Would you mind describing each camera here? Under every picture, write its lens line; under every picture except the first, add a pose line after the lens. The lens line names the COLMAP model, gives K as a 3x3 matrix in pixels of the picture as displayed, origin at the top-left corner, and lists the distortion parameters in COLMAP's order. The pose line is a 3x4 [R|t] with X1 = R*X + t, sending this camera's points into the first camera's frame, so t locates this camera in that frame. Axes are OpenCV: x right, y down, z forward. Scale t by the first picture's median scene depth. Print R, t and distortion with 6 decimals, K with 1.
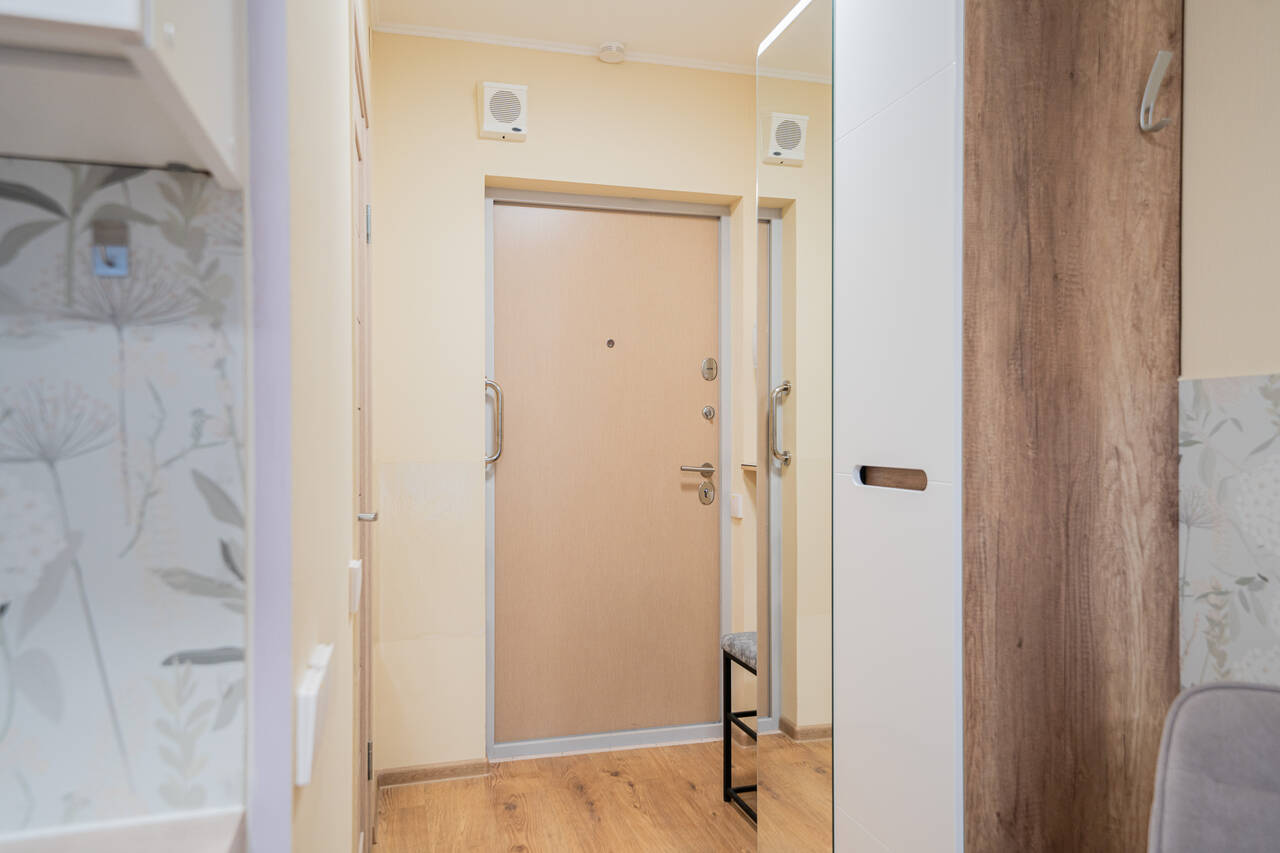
lens RADIAL K [[838.4, 0, 639.7], [0, 838.4, 433.9], [0, 0, 1]] dist [0.034602, 0.000242]
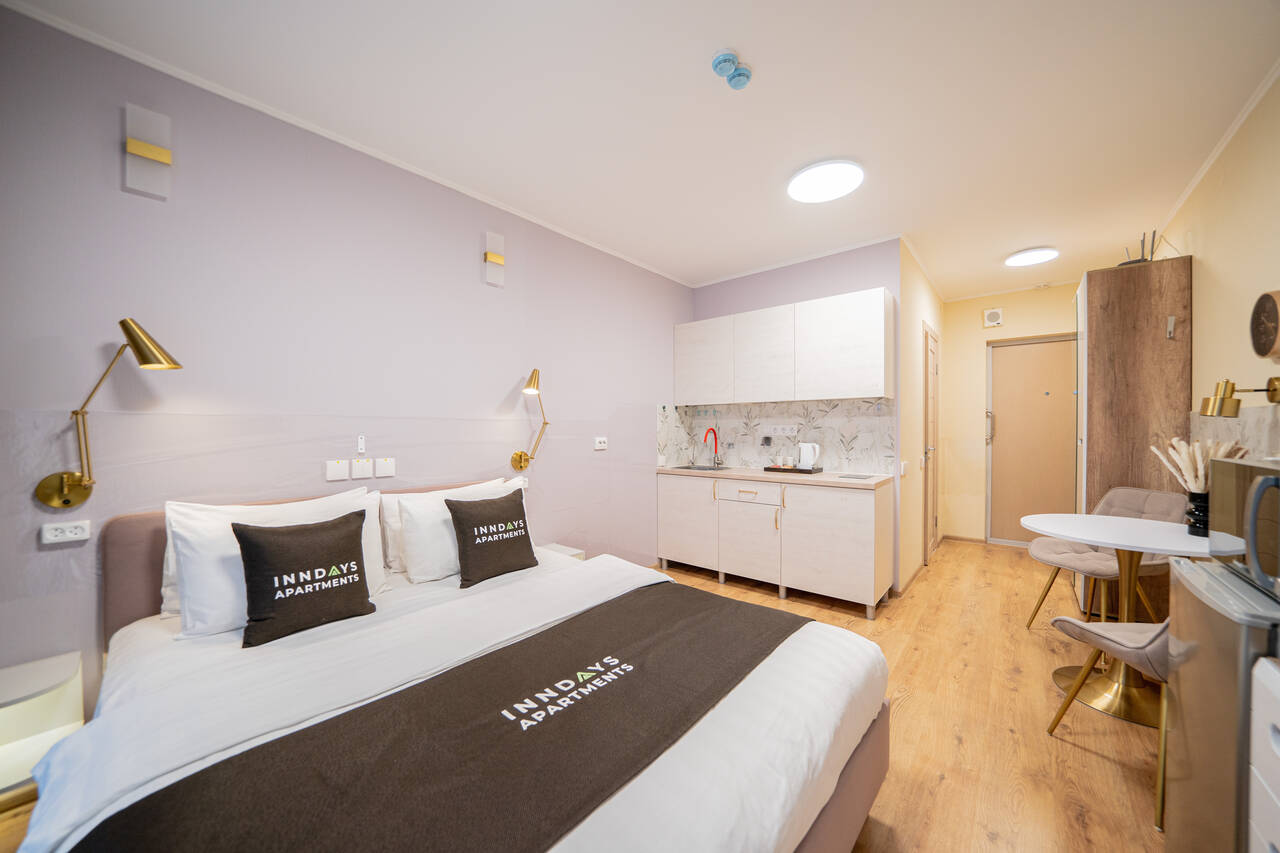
lens RADIAL K [[444.3, 0, 639.1], [0, 444.3, 435.2], [0, 0, 1]] dist [-0.030237, 0.000077]
pose [[0.542121, 0.009239, -0.840250, 0.861534], [0.001717, 0.999925, 0.012103, 0.000383], [0.840299, -0.008004, 0.542064, -1.647158]]
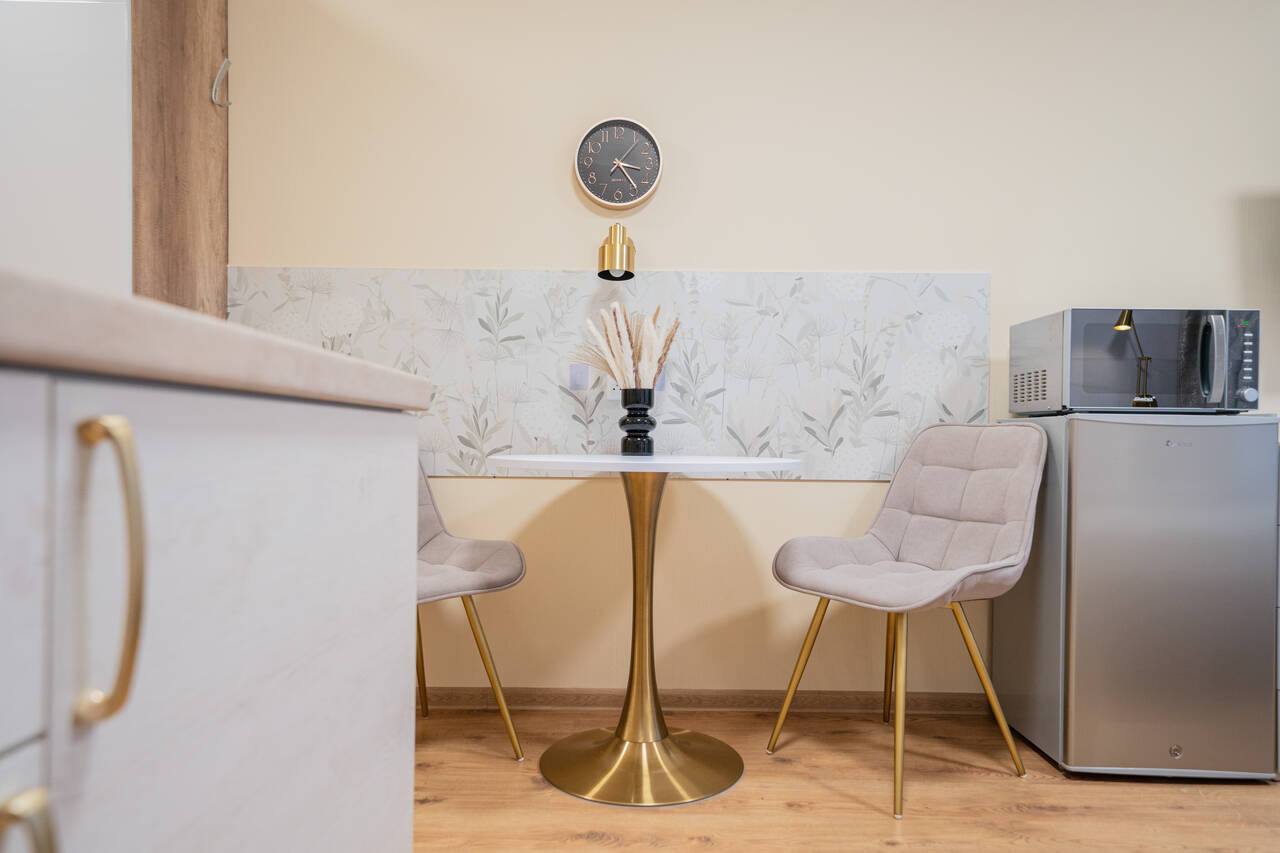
lens RADIAL K [[838.4, 0, 639.7], [0, 838.4, 433.9], [0, 0, 1]] dist [0.034602, 0.000242]
pose [[0.283731, 0.005265, 0.958889, -0.703203], [-0.008551, 0.999959, -0.002960, 0.260113], [-0.958866, -0.007359, 0.283765, -0.217865]]
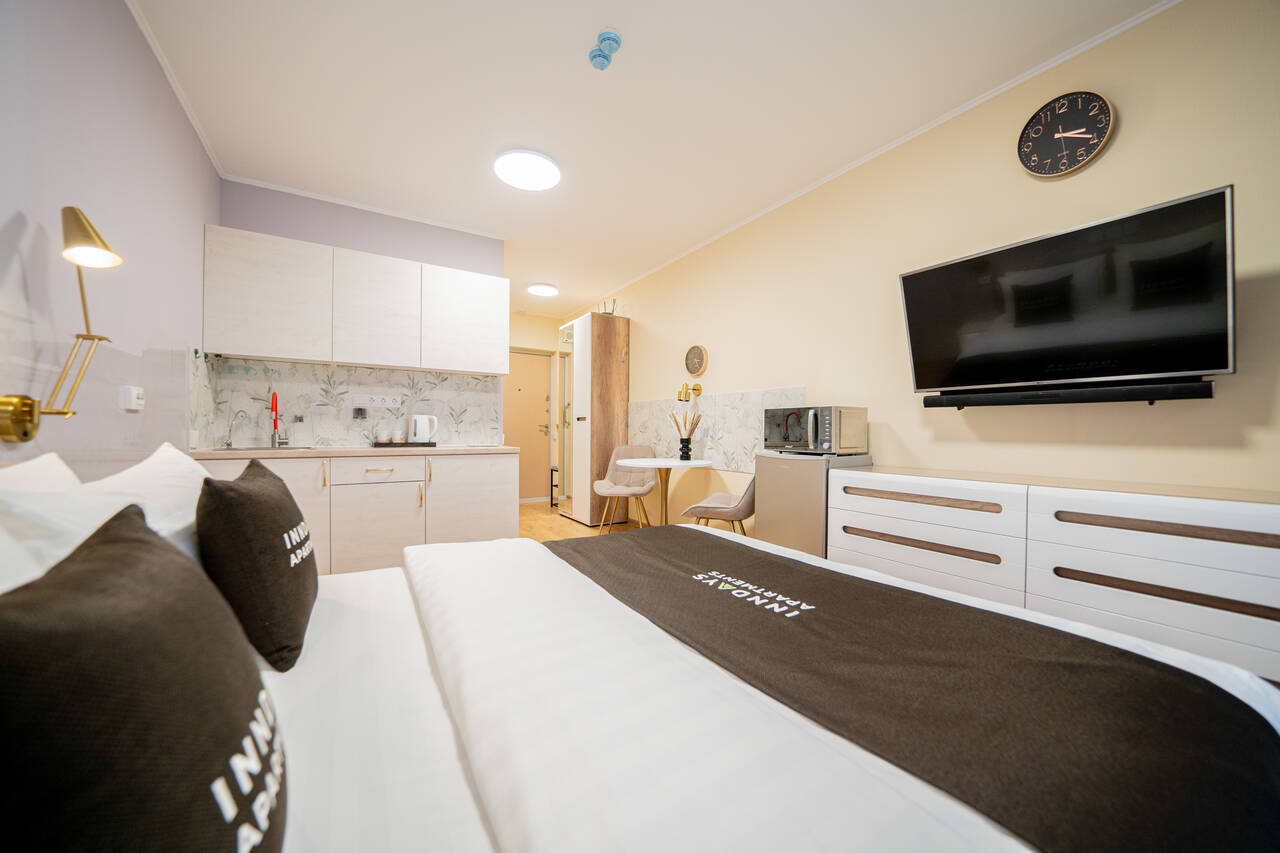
lens RADIAL K [[444.3, 0, 639.1], [0, 444.3, 435.2], [0, 0, 1]] dist [-0.030237, 0.000077]
pose [[0.957560, 0.005823, 0.288177, -0.190635], [-0.007777, 0.999954, 0.005636, 0.147008], [-0.288131, -0.007638, 0.957561, -2.029077]]
